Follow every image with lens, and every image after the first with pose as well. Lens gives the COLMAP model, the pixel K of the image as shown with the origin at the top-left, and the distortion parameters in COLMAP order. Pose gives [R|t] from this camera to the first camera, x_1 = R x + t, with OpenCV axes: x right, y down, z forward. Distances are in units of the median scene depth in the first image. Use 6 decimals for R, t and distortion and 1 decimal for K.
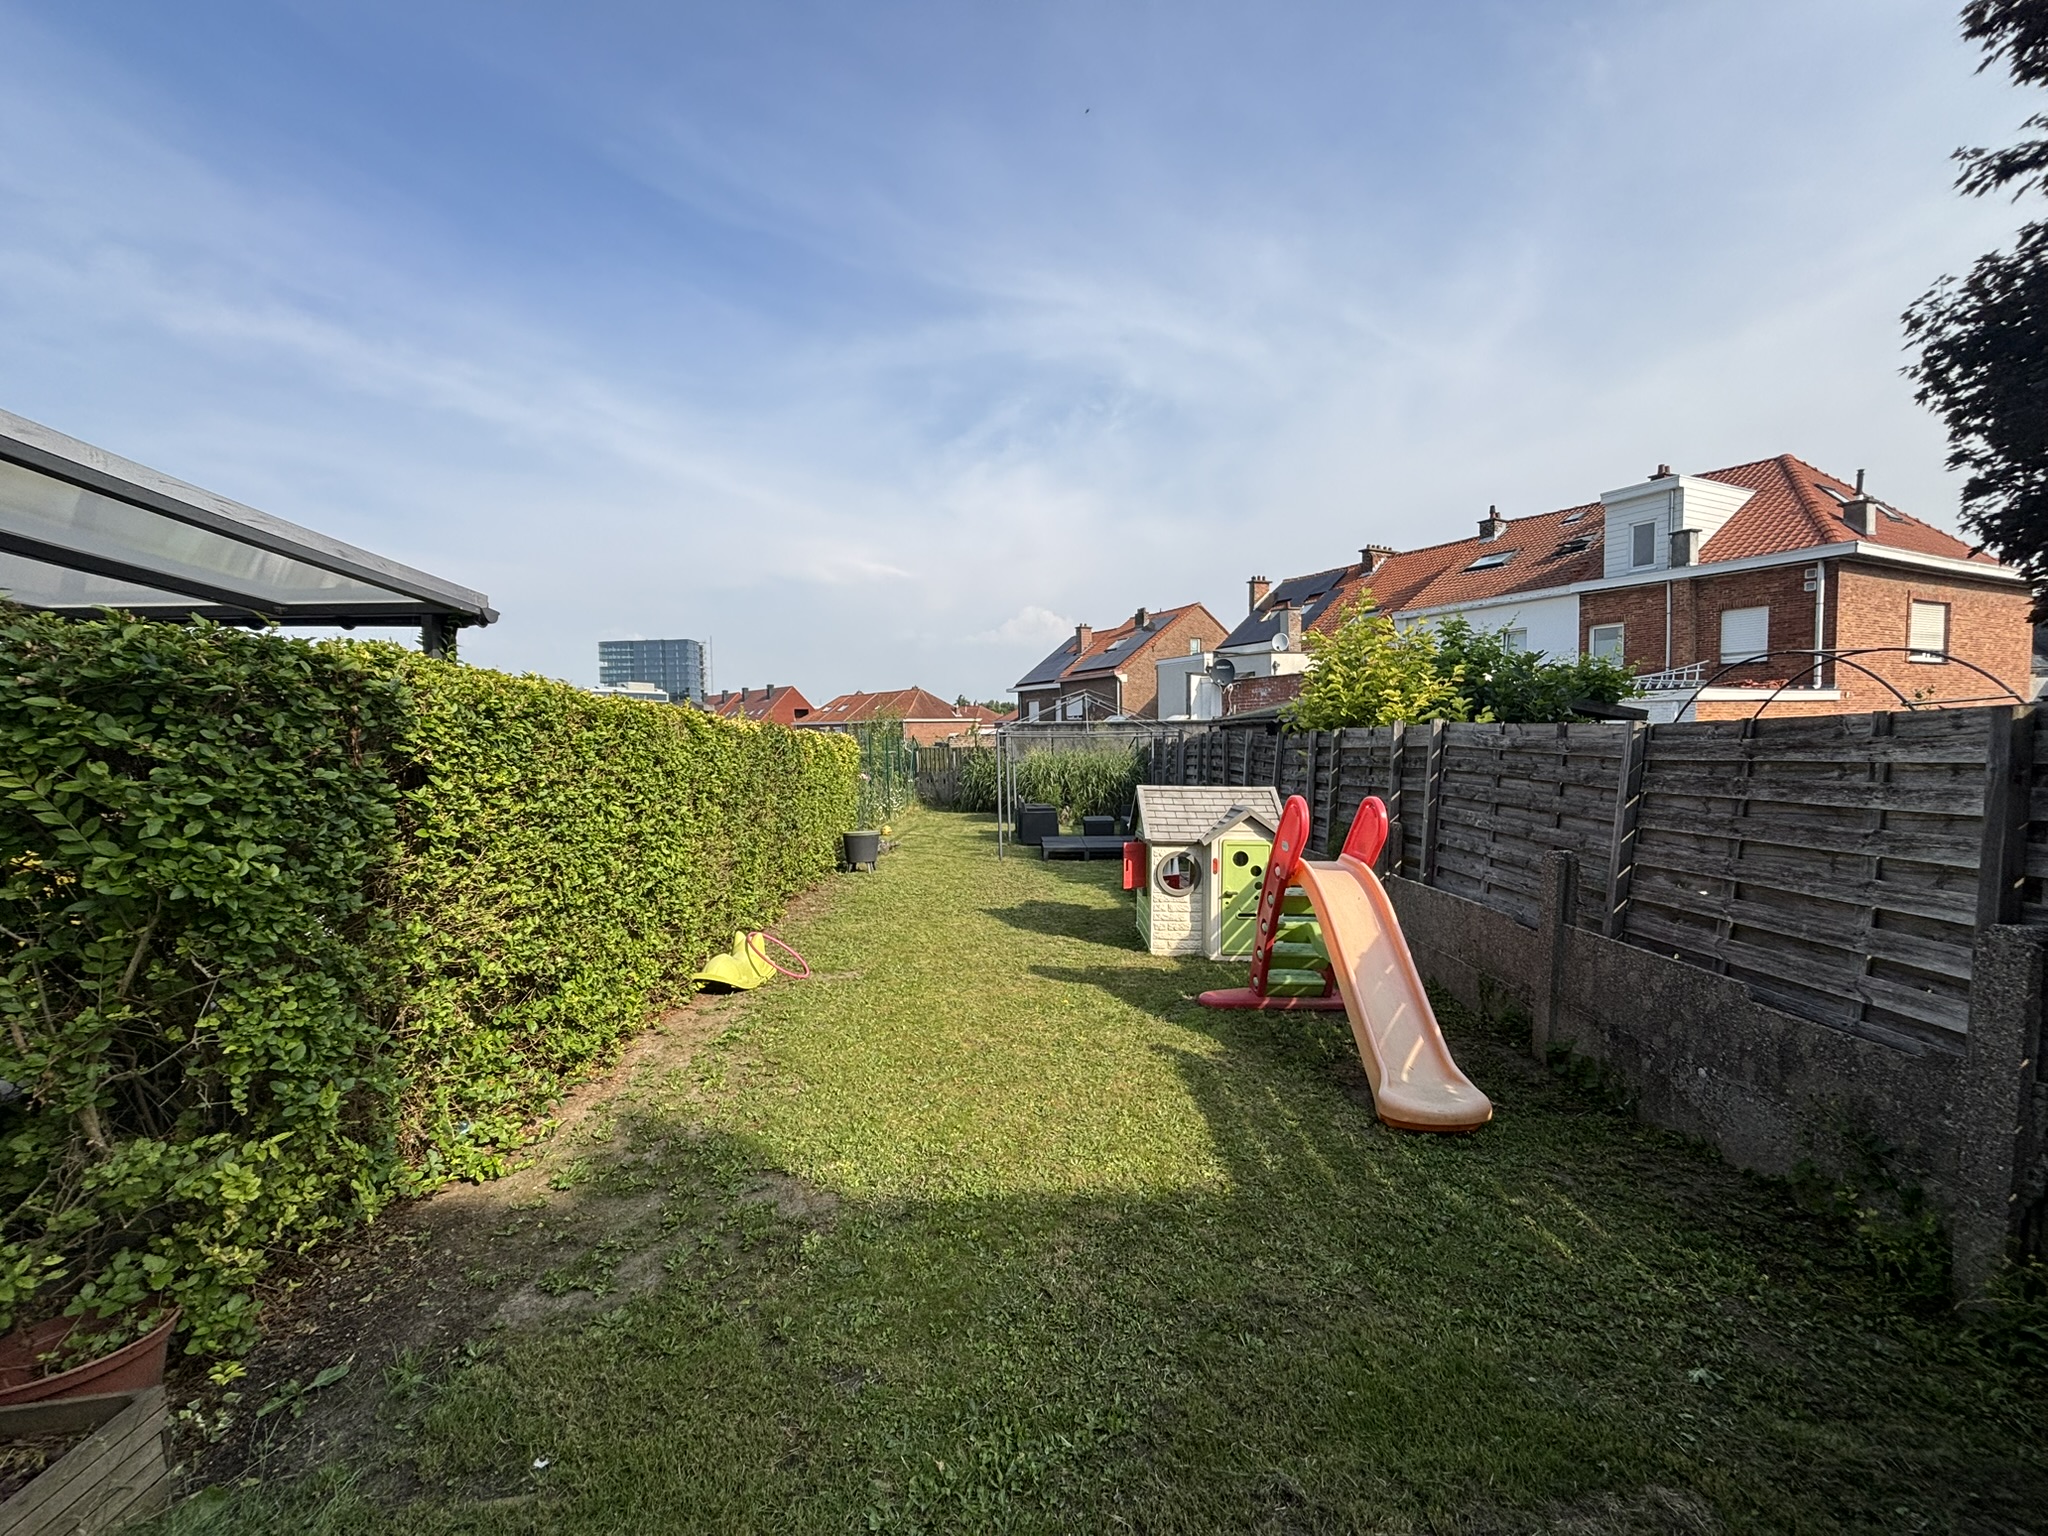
lens RADIAL K [[821.5, 0, 1024.0], [0, 821.5, 768.0], [0, 0, 1]] dist [0.001194, 0.000535]
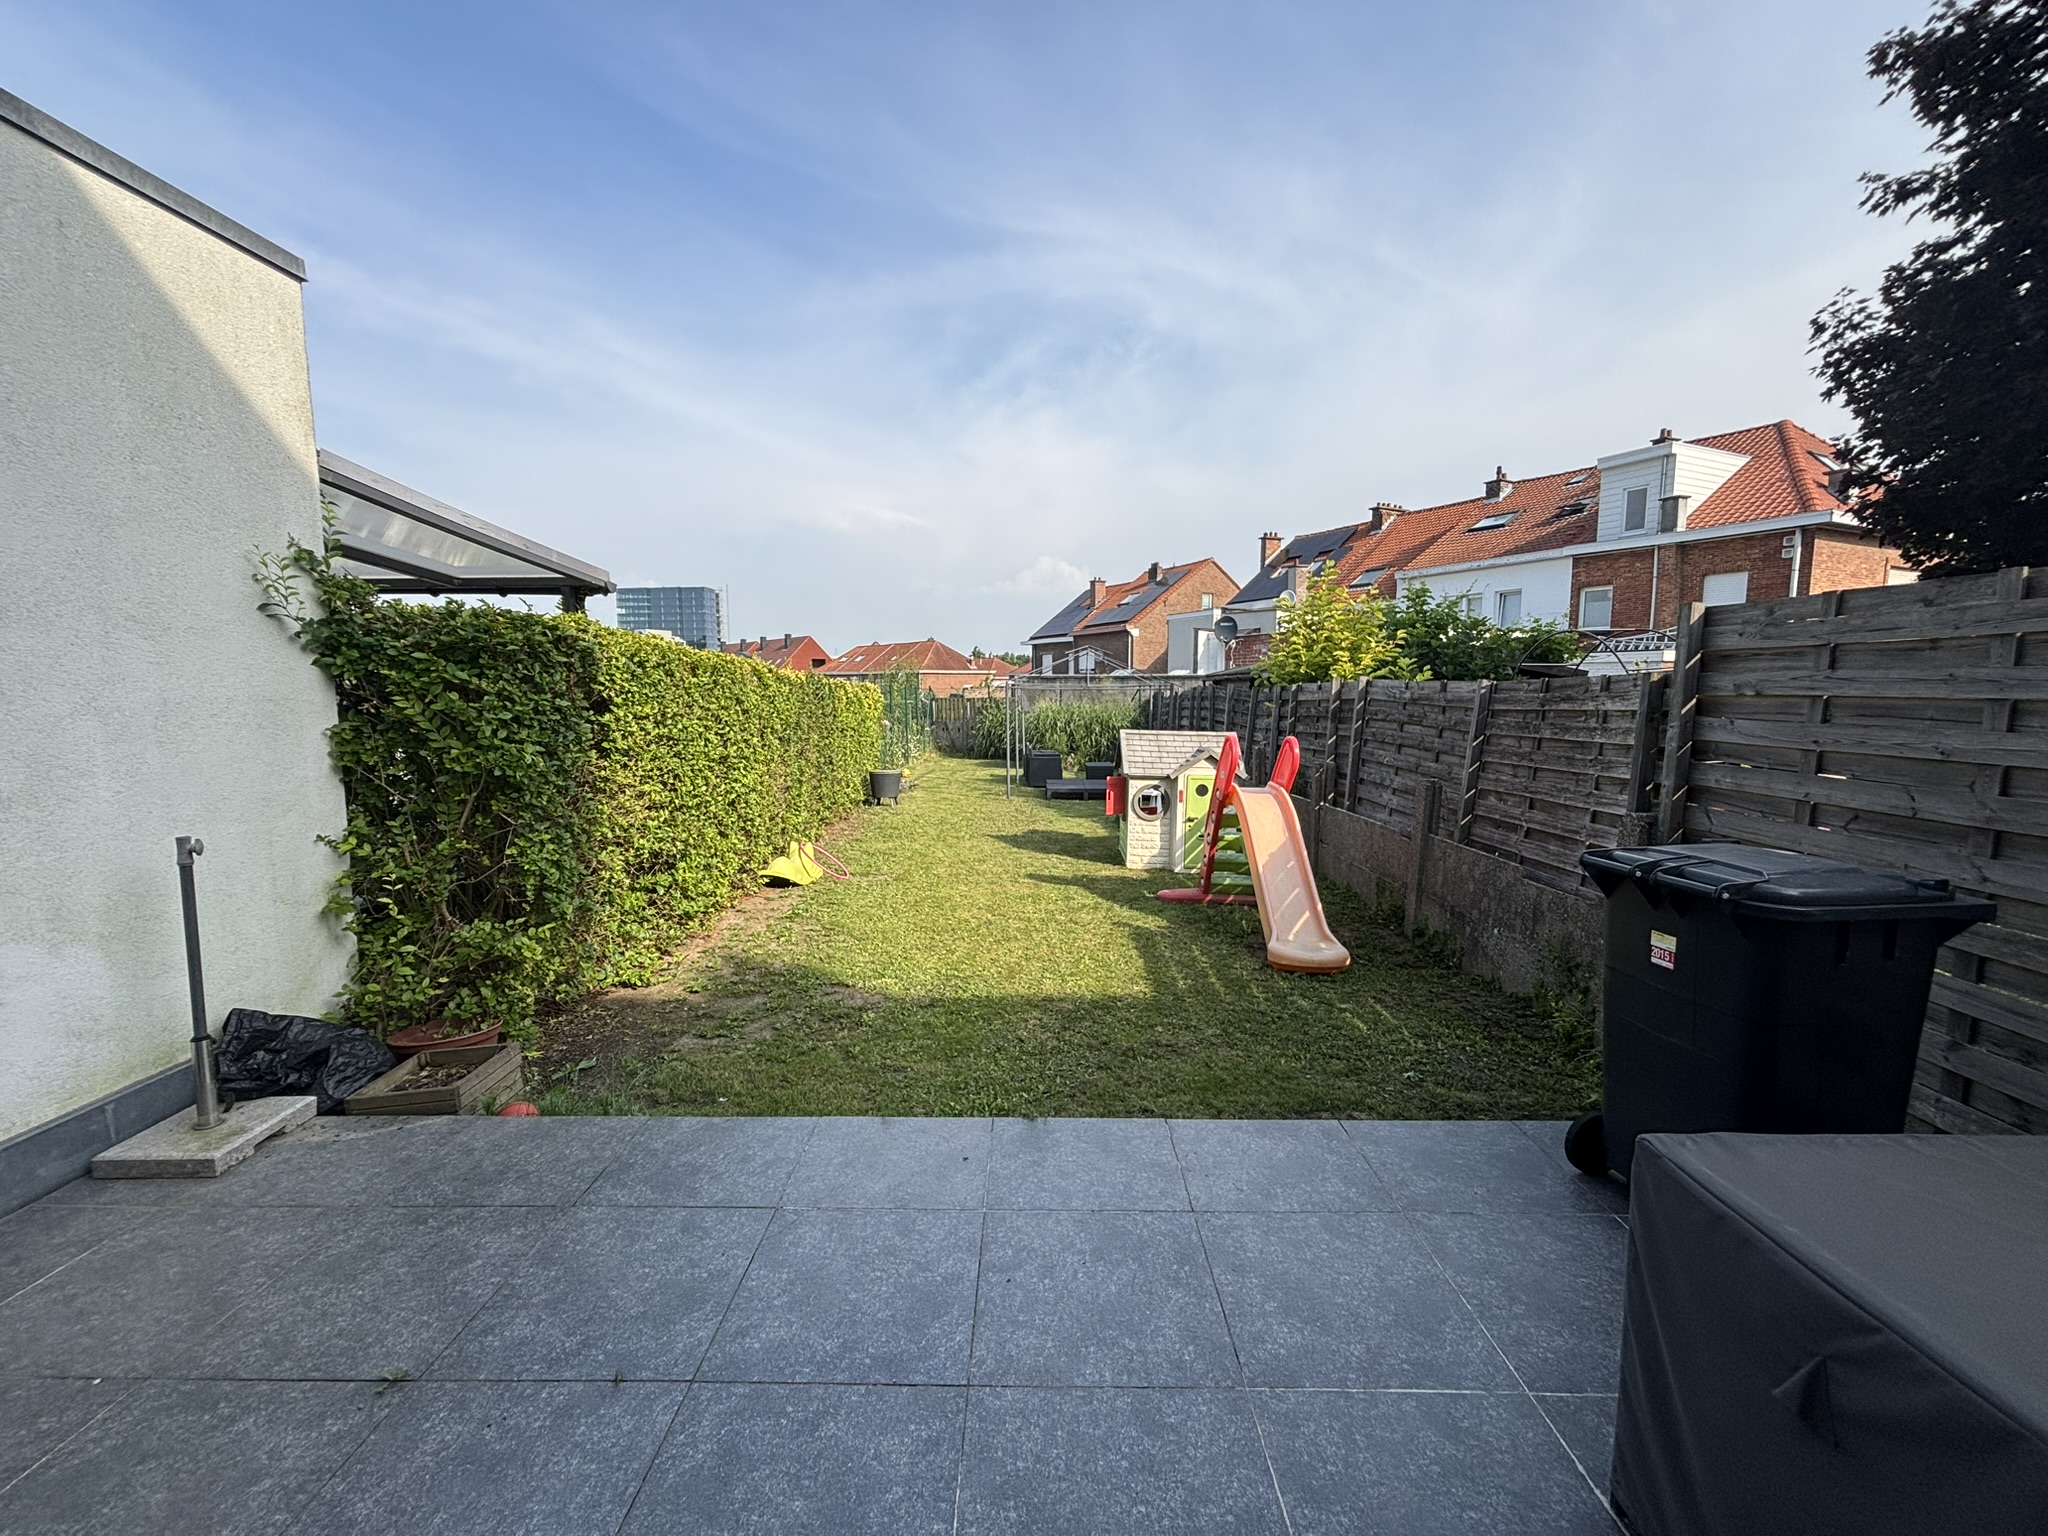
lens RADIAL K [[823.9, 0, 1024.0], [0, 823.9, 768.0], [0, 0, 1]] dist [0.001358, 0.000308]
pose [[0.999751, 0.014259, -0.017152, 0.025062], [-0.013256, 0.998274, 0.057210, 0.013929], [0.017938, -0.056969, 0.998215, -0.255931]]
